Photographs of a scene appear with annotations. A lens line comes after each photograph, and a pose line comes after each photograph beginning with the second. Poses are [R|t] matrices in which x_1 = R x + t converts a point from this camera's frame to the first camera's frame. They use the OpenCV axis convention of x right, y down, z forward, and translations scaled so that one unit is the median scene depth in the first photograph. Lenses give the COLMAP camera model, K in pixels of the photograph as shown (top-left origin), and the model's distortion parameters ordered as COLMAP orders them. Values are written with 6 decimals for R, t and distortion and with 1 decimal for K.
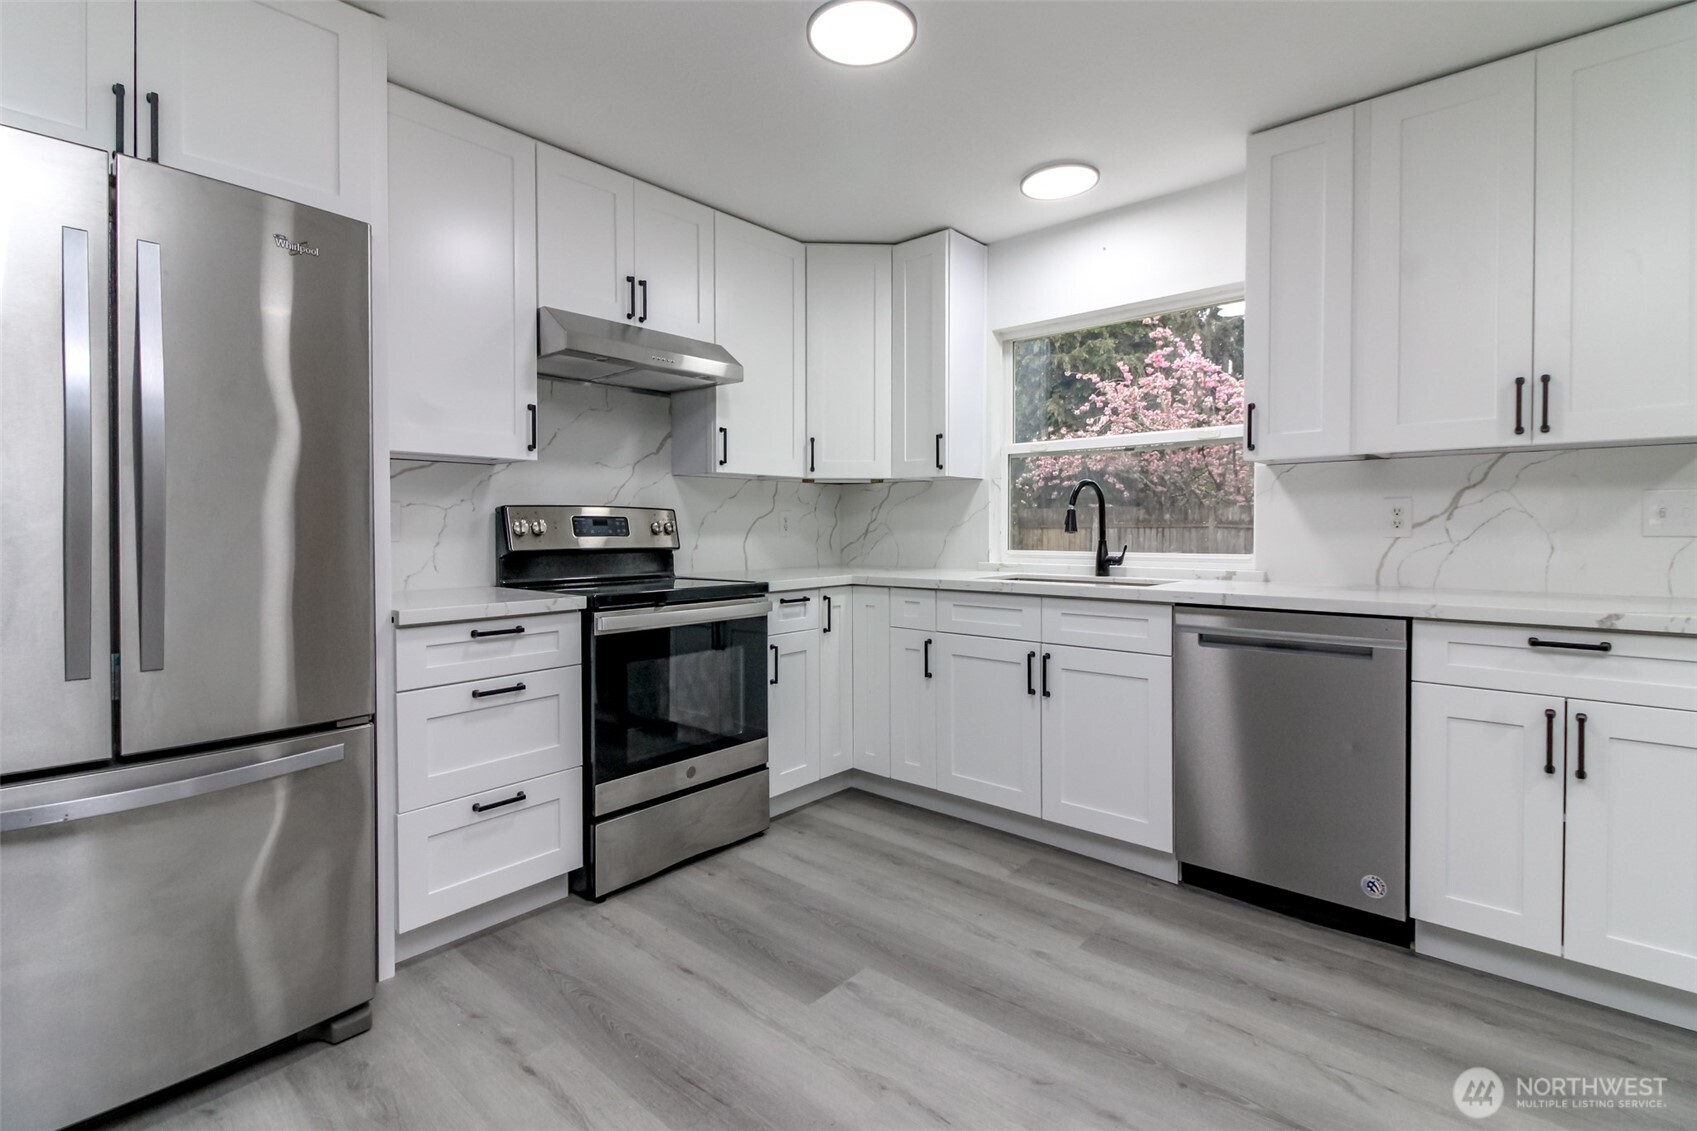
lens RADIAL K [[786.5, 0, 844.2], [0, 786.5, 539.6], [0, 0, 1]] dist [0.020075, -0.014917]
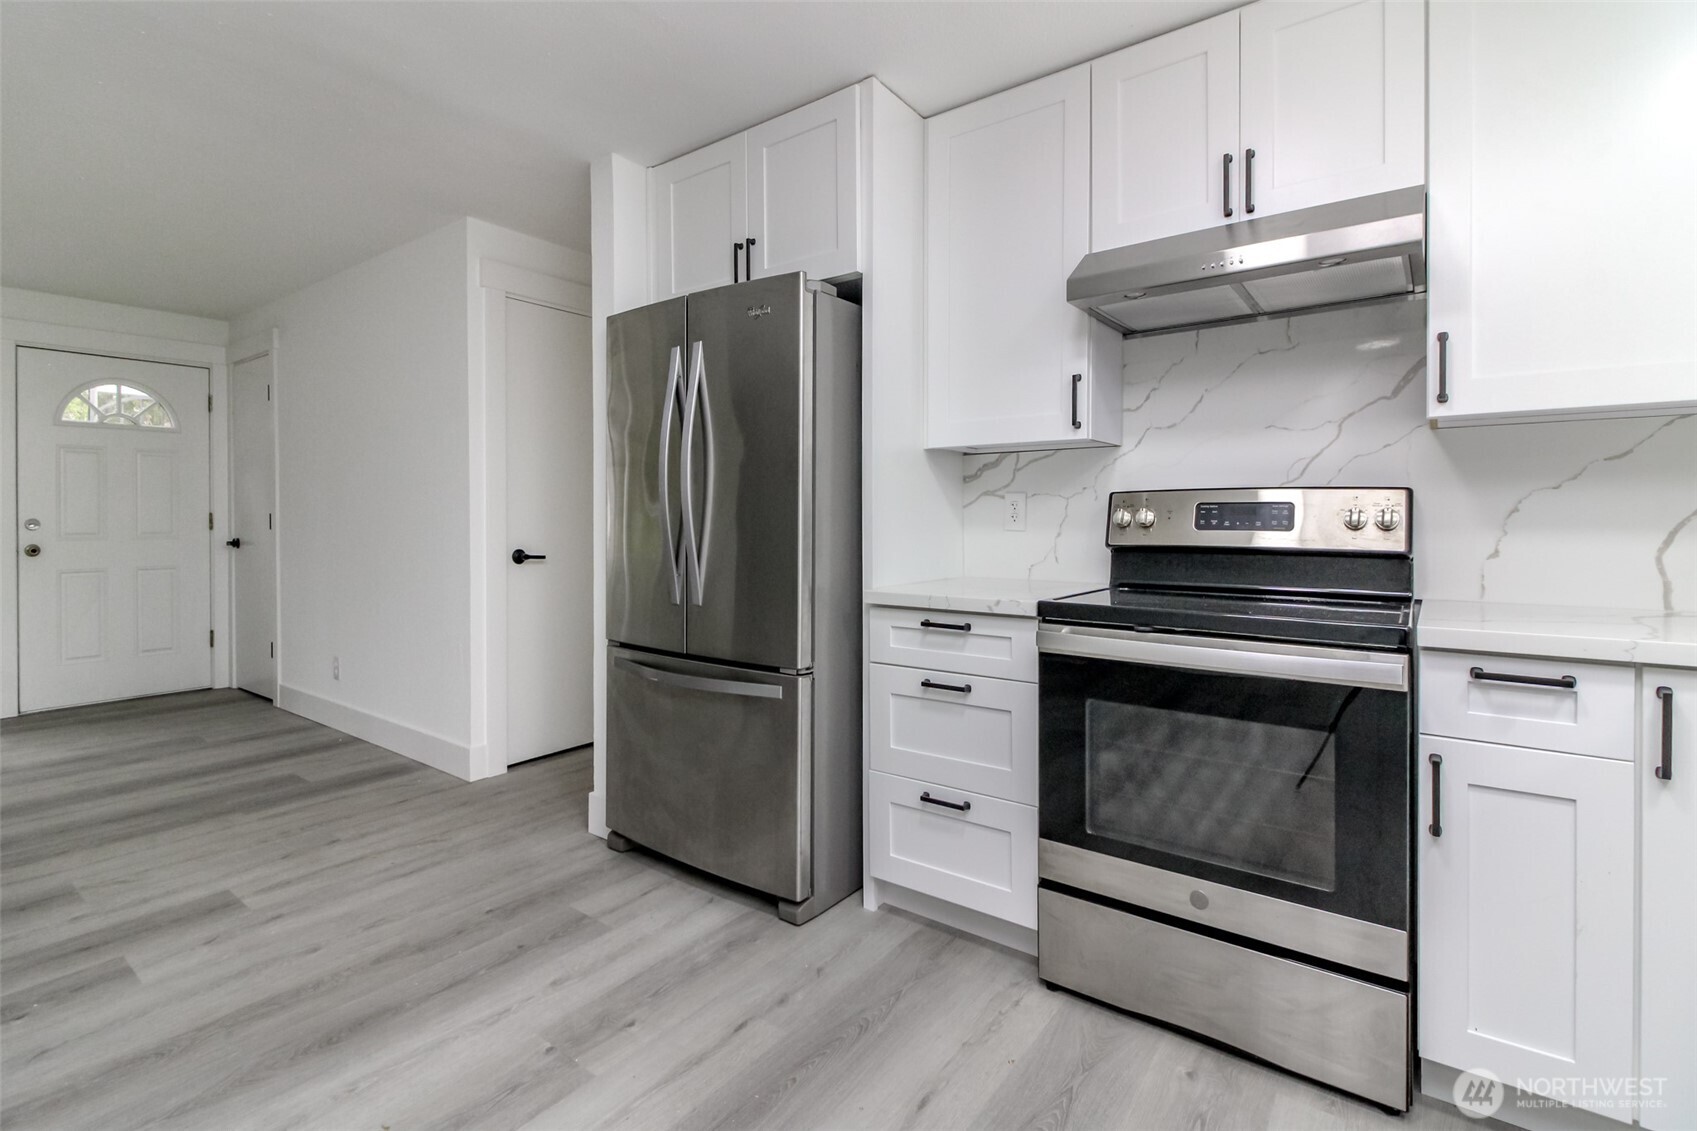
lens RADIAL K [[775.5, 0, 843.9], [0, 775.5, 522.1], [0, 0, 1]] dist [0.018023, -0.012602]
pose [[0.081682, 0.009404, -0.996614, 0.421280], [-0.017252, 0.999819, 0.008020, -0.012824], [0.996509, 0.016538, 0.081829, 0.670910]]
